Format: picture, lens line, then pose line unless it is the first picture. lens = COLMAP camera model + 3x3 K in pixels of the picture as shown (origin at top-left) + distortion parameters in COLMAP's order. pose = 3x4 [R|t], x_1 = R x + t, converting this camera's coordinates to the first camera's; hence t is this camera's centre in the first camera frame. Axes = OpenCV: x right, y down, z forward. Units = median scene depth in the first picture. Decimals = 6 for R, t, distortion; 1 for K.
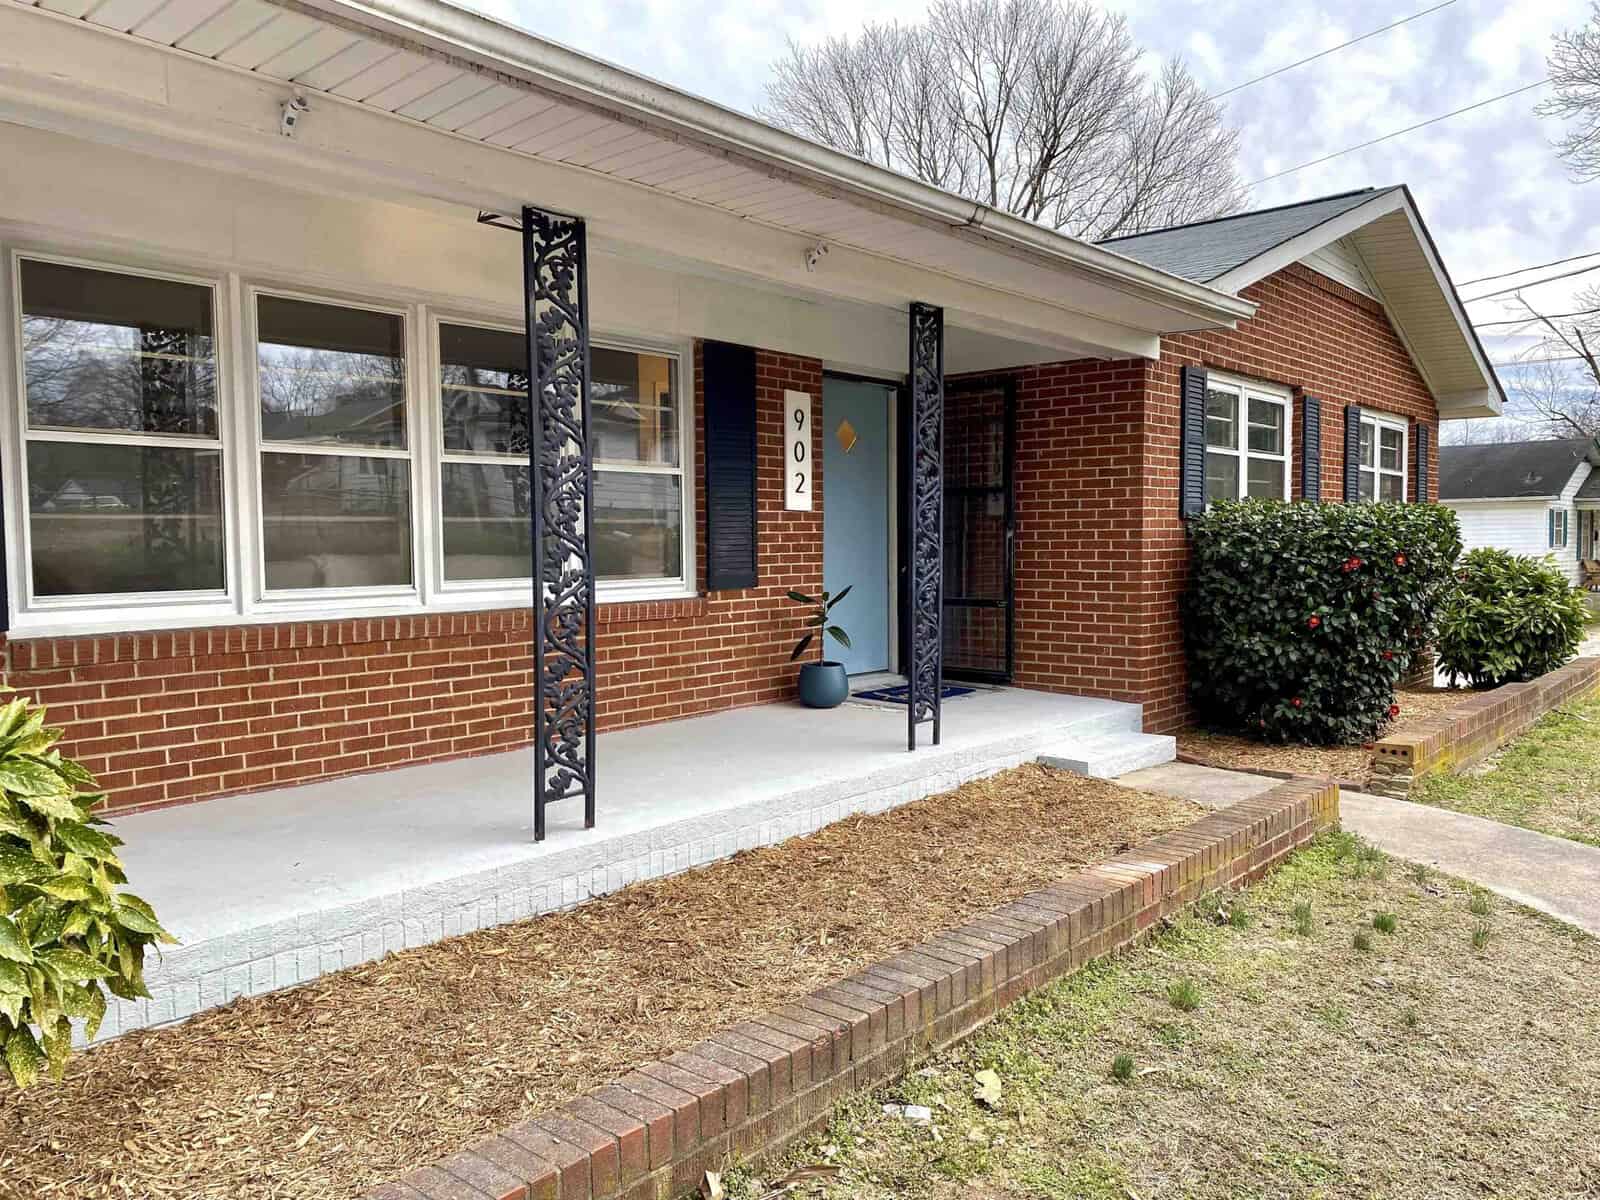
lens RADIAL K [[1188.4, 0, 799.6], [0, 1188.4, 608.0], [0, 0, 1]] dist [0.003228, -0.006820]
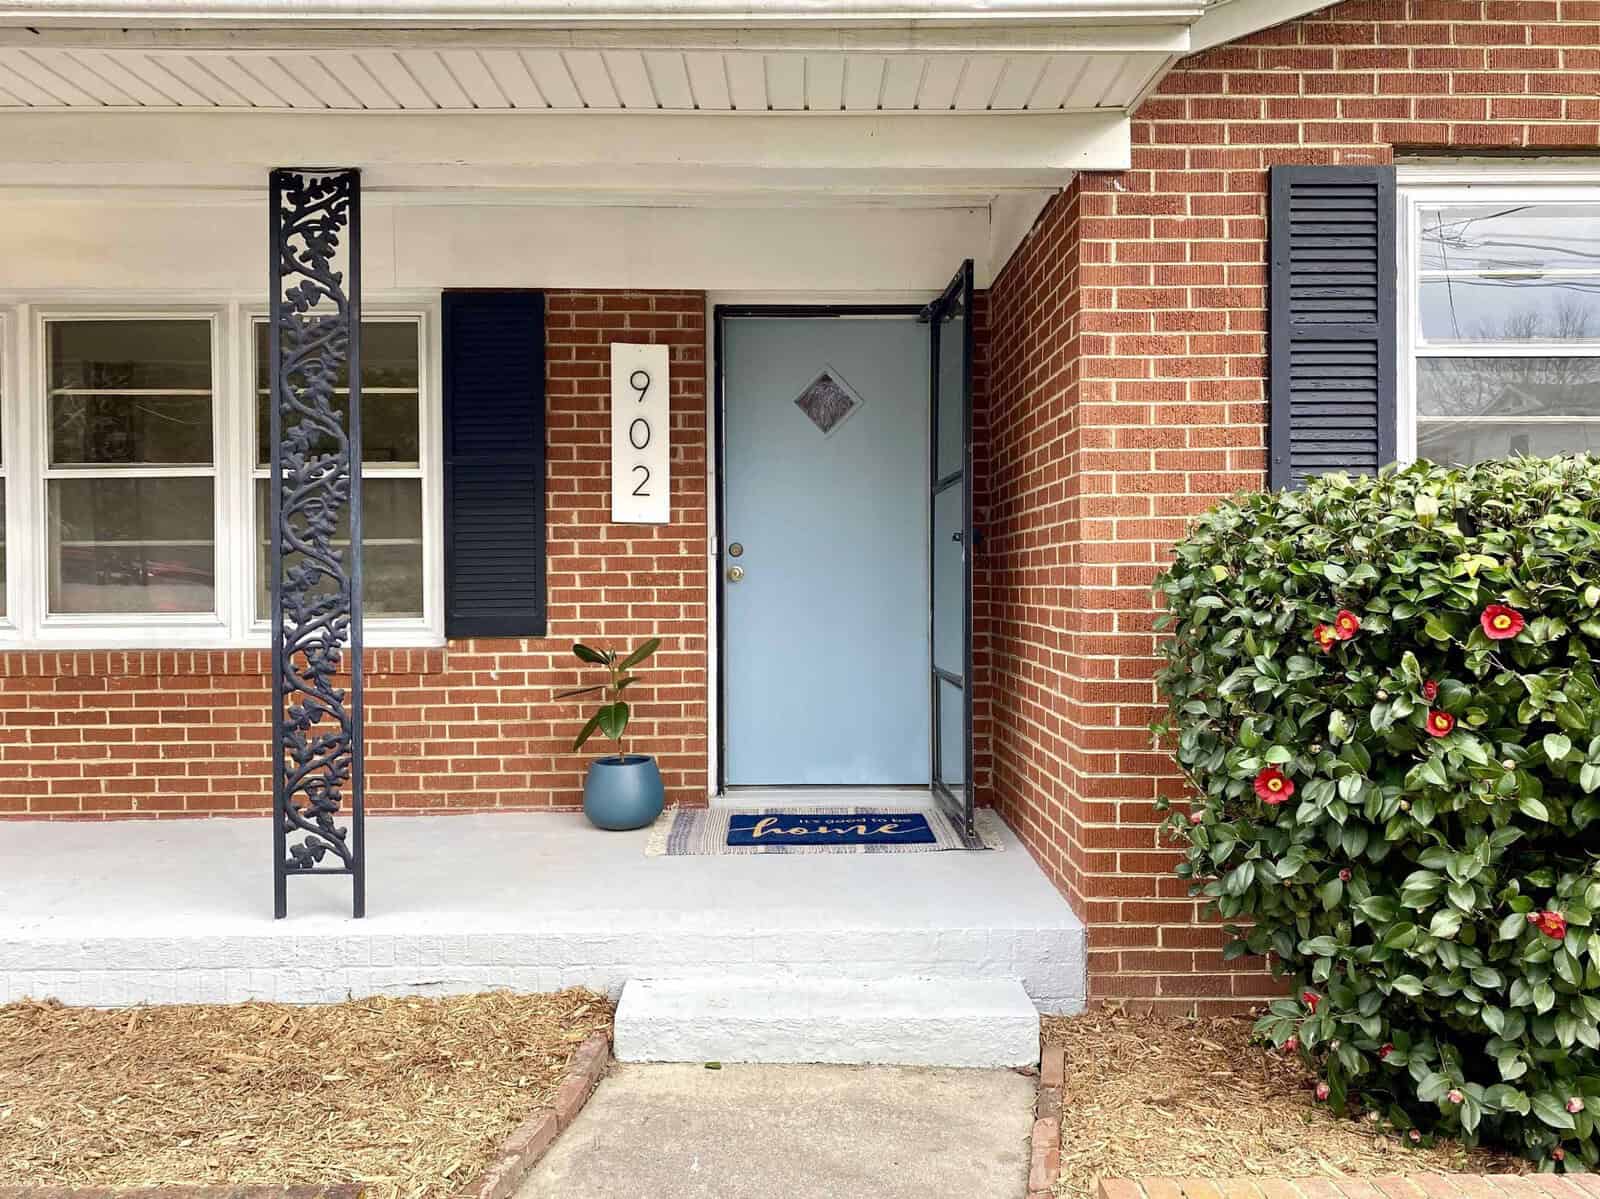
lens RADIAL K [[1188.4, 0, 806.9], [0, 1188.4, 539.8], [0, 0, 1]] dist [0.003228, -0.006820]
pose [[0.669278, -0.006989, -0.742979, 0.604044], [-0.044224, 0.997808, -0.049223, -0.048363], [0.741695, 0.065801, 0.667502, 0.689499]]
